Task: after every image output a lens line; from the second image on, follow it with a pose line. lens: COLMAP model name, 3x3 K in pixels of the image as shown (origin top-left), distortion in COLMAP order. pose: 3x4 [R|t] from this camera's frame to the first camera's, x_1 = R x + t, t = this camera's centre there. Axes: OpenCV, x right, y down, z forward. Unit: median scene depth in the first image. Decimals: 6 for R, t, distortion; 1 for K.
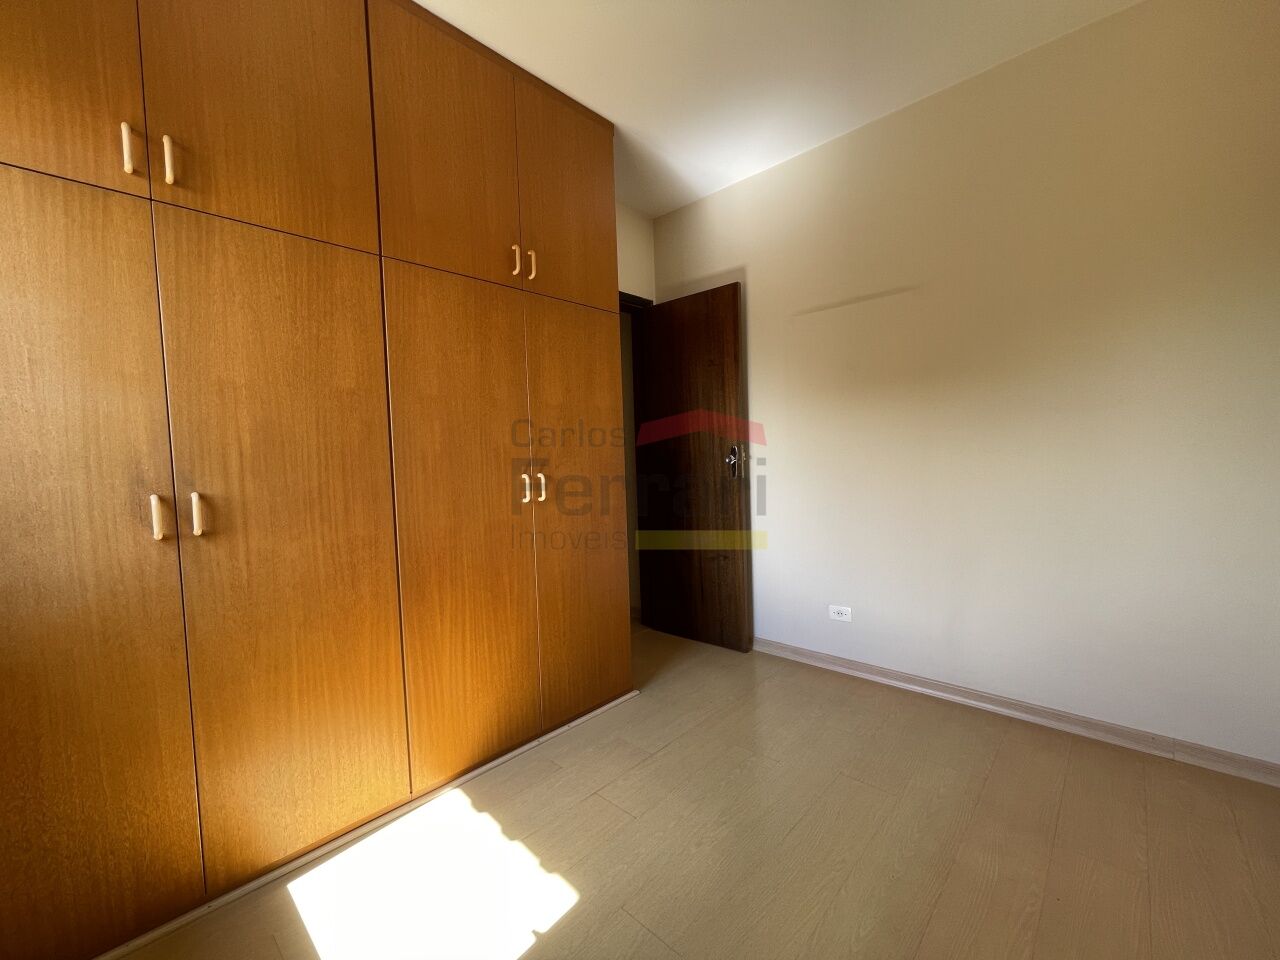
lens RADIAL K [[520.9, 0, 649.4], [0, 520.9, 479.5], [0, 0, 1]] dist [-0.003568, 0.002479]
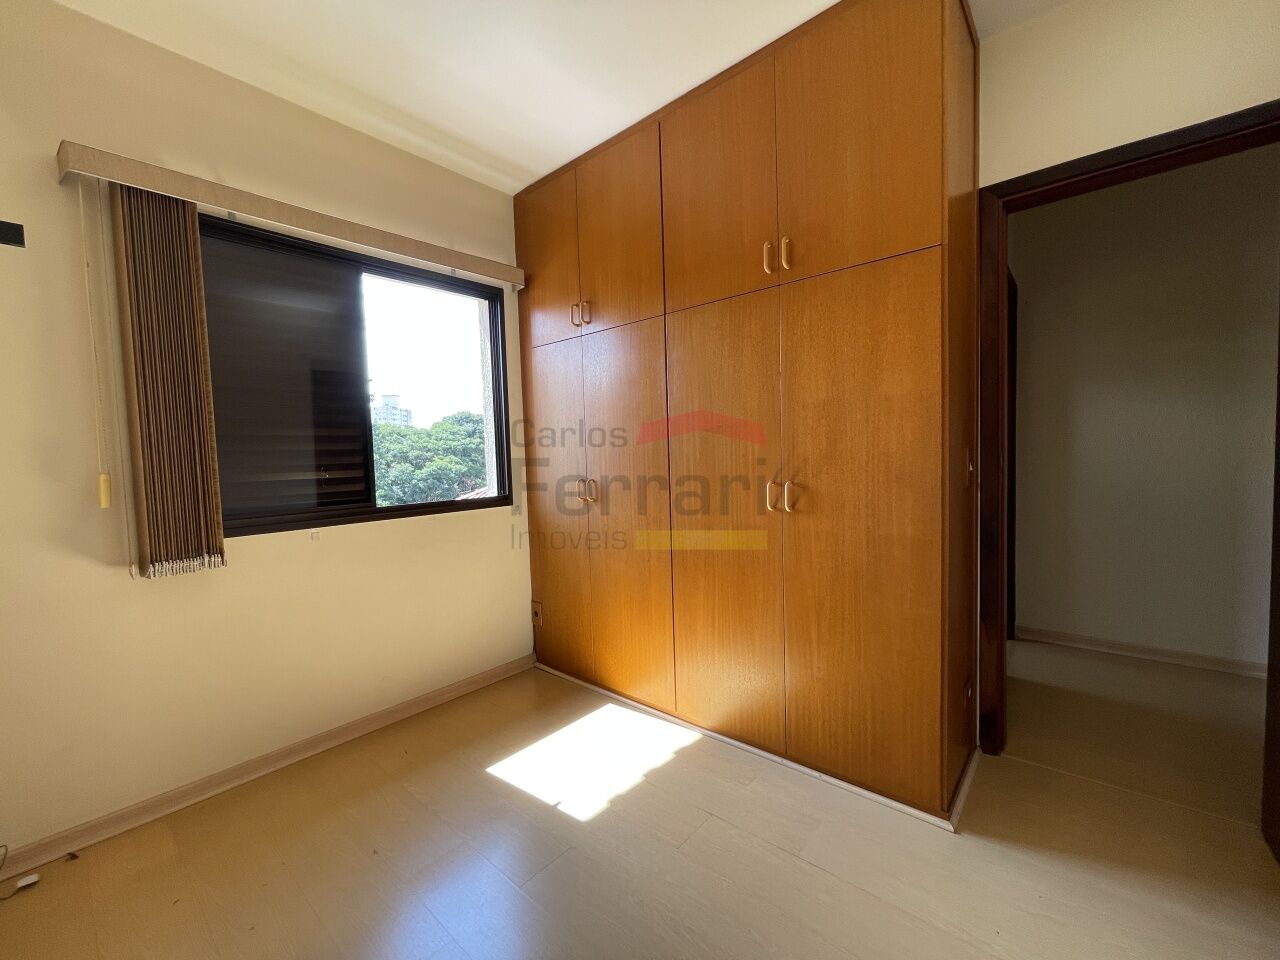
lens RADIAL K [[520.9, 0, 635.0], [0, 520.9, 478.9], [0, 0, 1]] dist [-0.003568, 0.002479]
pose [[0.025044, 0.073569, -0.996976, 0.825241], [-0.014494, 0.997210, 0.073222, -0.092785], [0.999581, 0.012617, 0.026041, 0.834531]]
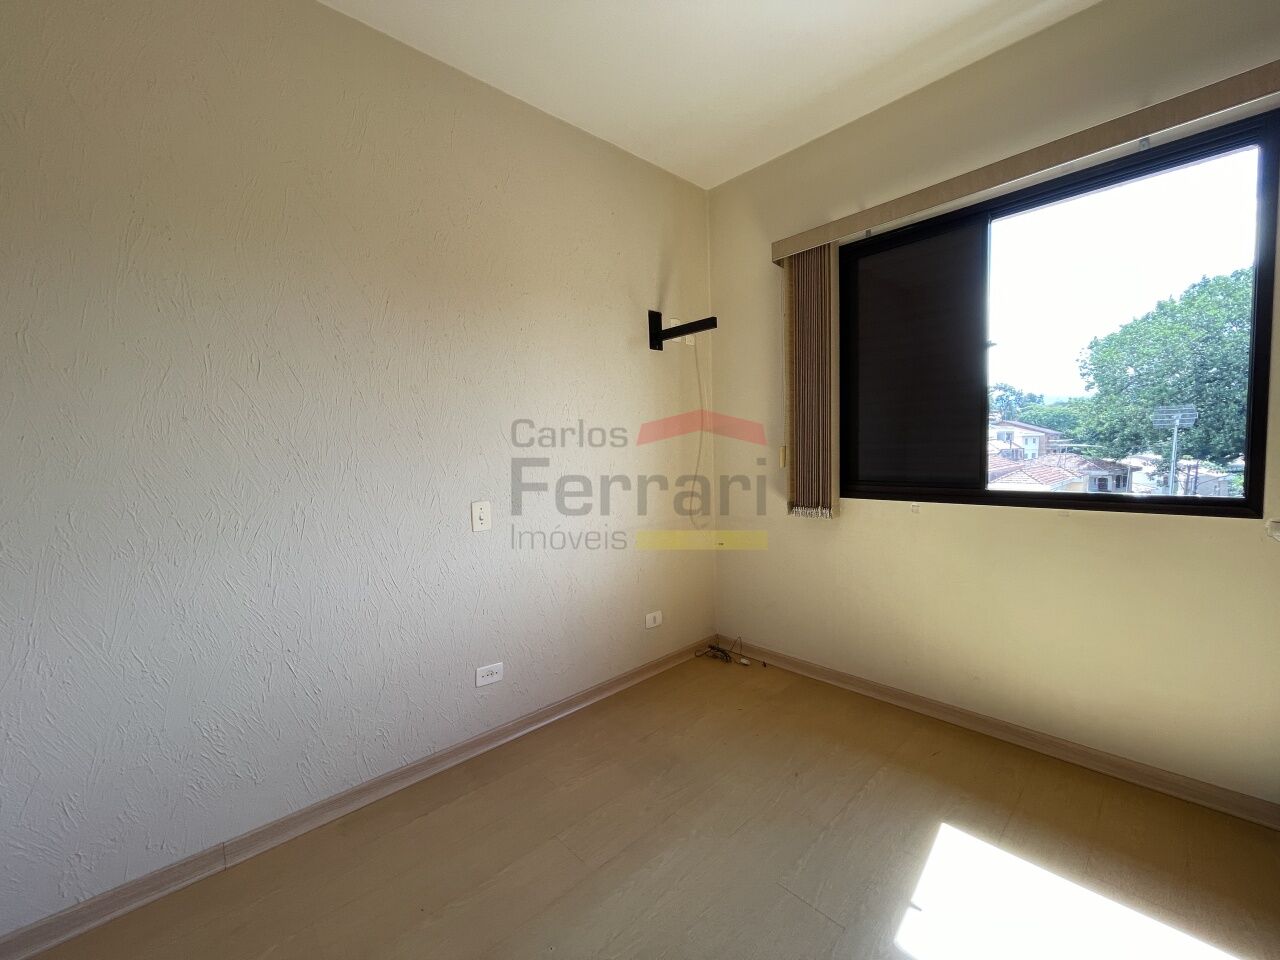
lens RADIAL K [[520.9, 0, 647.0], [0, 520.9, 475.9], [0, 0, 1]] dist [-0.003568, 0.002479]
pose [[-0.996953, 0.054930, 0.055380, 0.162566], [0.060397, 0.992903, 0.102445, -0.111822], [-0.049360, 0.105478, -0.993196, 1.433813]]
